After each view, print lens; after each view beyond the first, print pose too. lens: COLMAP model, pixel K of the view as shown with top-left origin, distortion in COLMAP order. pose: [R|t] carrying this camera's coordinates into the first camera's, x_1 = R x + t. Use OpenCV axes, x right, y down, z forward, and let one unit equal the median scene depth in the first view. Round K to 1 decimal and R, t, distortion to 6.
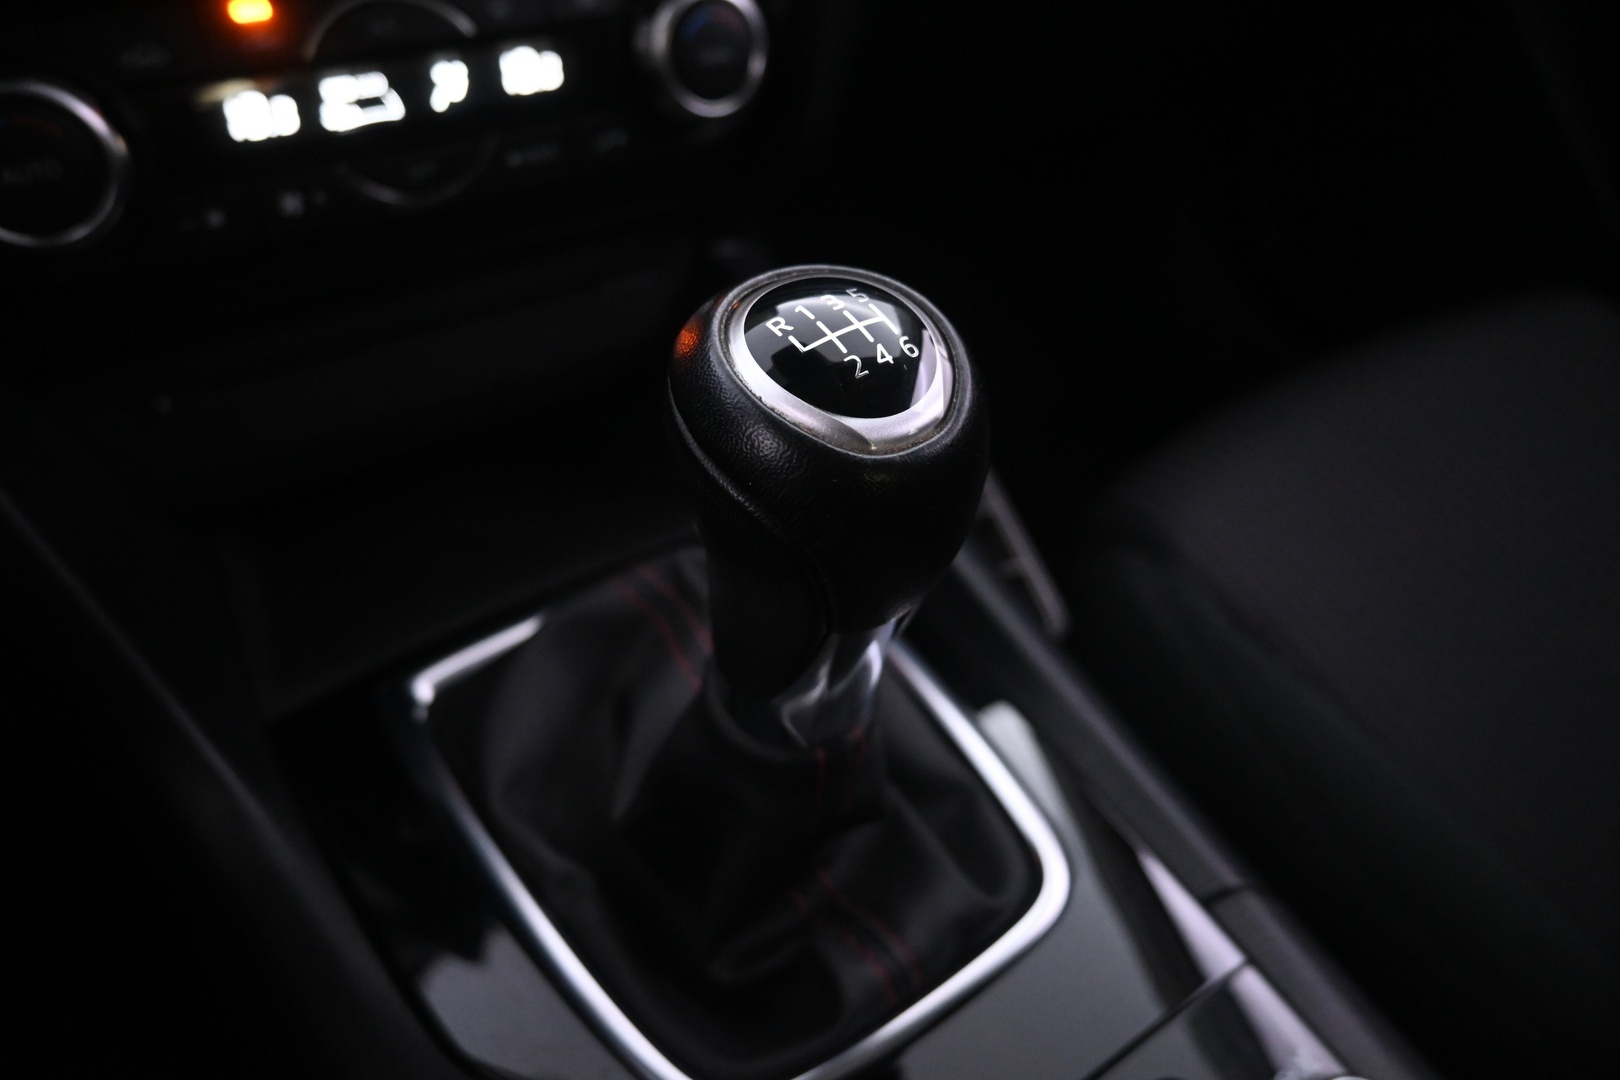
lens RADIAL K [[1130.0, 0, 806.8], [0, 1130.0, 535.9], [0, 0, 1]] dist [0.007382, 0.006283]
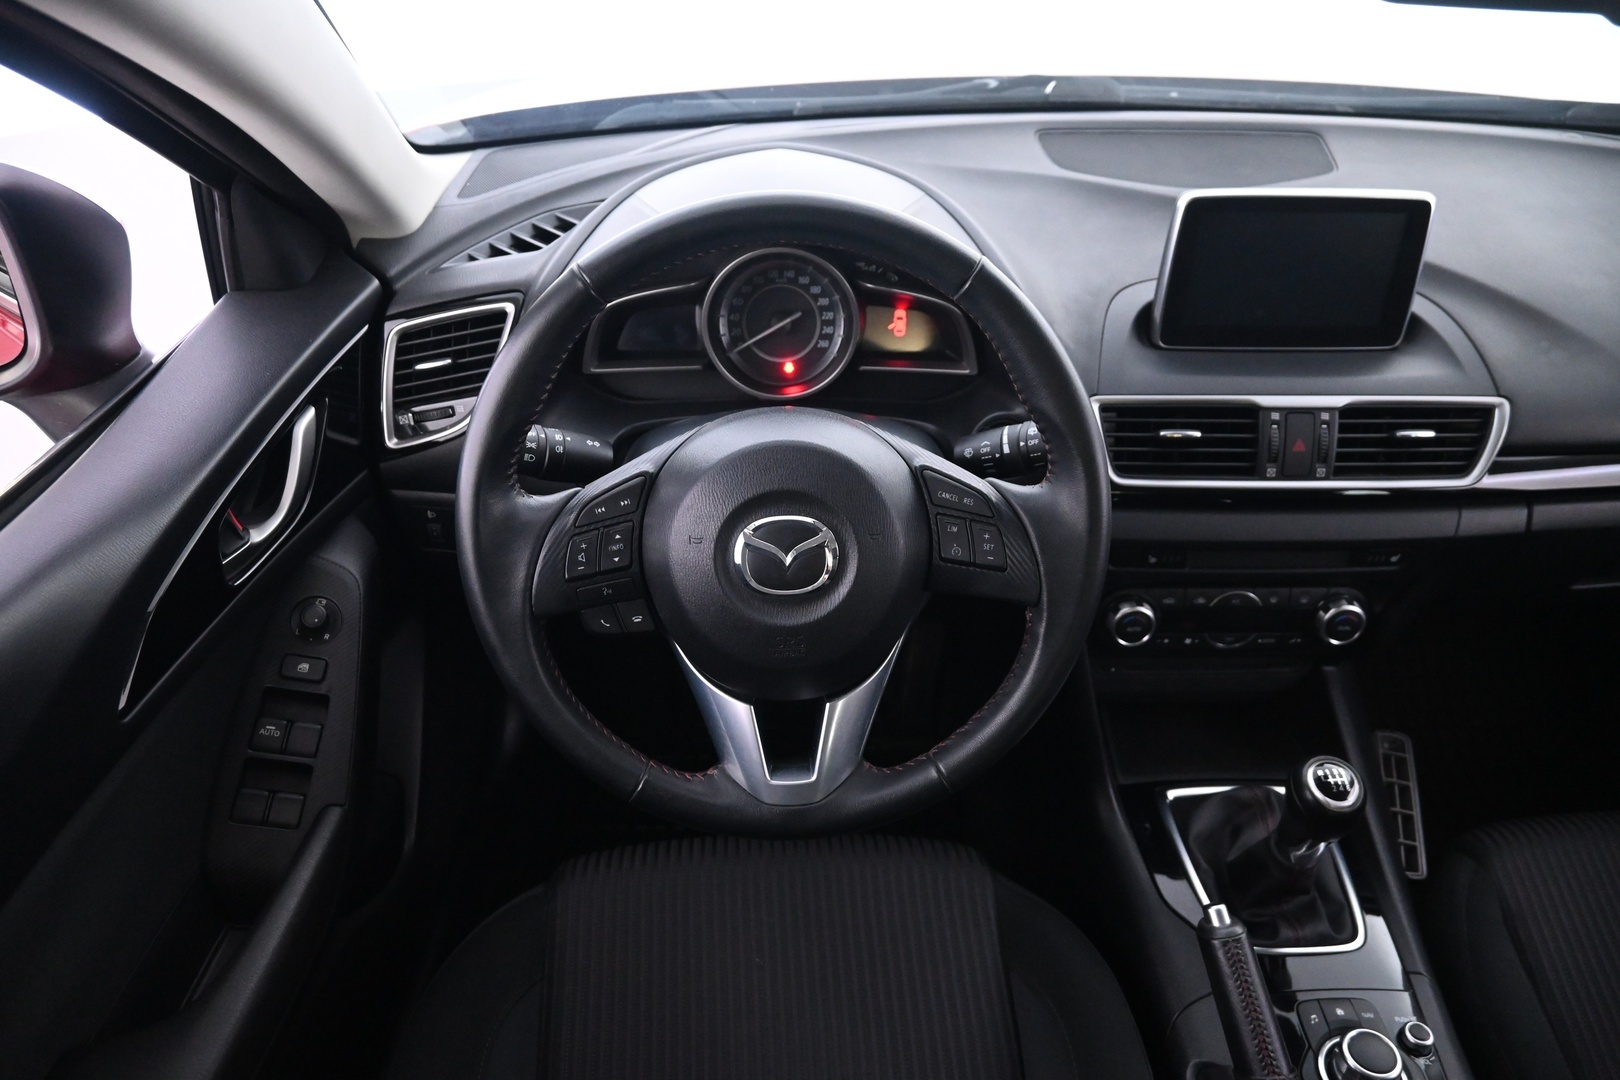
lens RADIAL K [[1130.0, 0, 809.2], [0, 1130.0, 540.5], [0, 0, 1]] dist [0.007382, 0.006283]
pose [[0.835007, 0.316760, -0.449918, 0.007652], [-0.343551, 0.938843, 0.023383, -0.304799], [0.429809, 0.135044, 0.892764, -2.753228]]
